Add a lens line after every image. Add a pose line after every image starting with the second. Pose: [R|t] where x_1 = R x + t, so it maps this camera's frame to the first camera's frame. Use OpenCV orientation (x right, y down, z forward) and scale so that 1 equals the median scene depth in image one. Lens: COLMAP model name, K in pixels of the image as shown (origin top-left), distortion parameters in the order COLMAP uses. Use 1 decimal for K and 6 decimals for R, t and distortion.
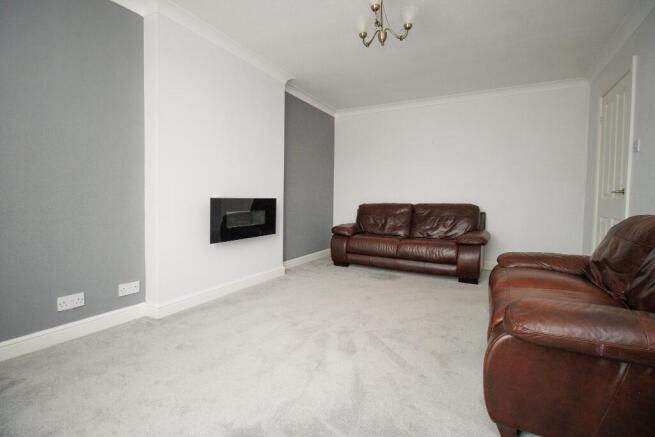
lens RADIAL K [[314.4, 0, 328.2], [0, 314.4, 213.8], [0, 0, 1]] dist [0.000115, -0.000037]
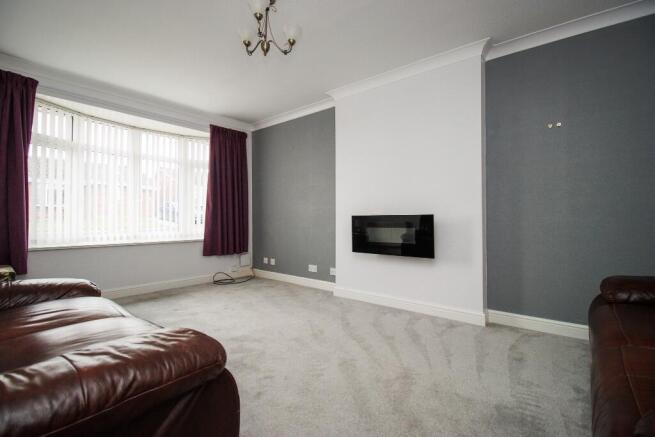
lens RADIAL K [[314.4, 0, 328.2], [0, 314.4, 213.8], [0, 0, 1]] dist [0.000115, -0.000037]
pose [[-0.203814, -0.020760, -0.978789, 0.845047], [-0.049403, 0.998720, -0.010896, -0.037147], [0.977762, 0.046134, -0.204579, 1.128044]]
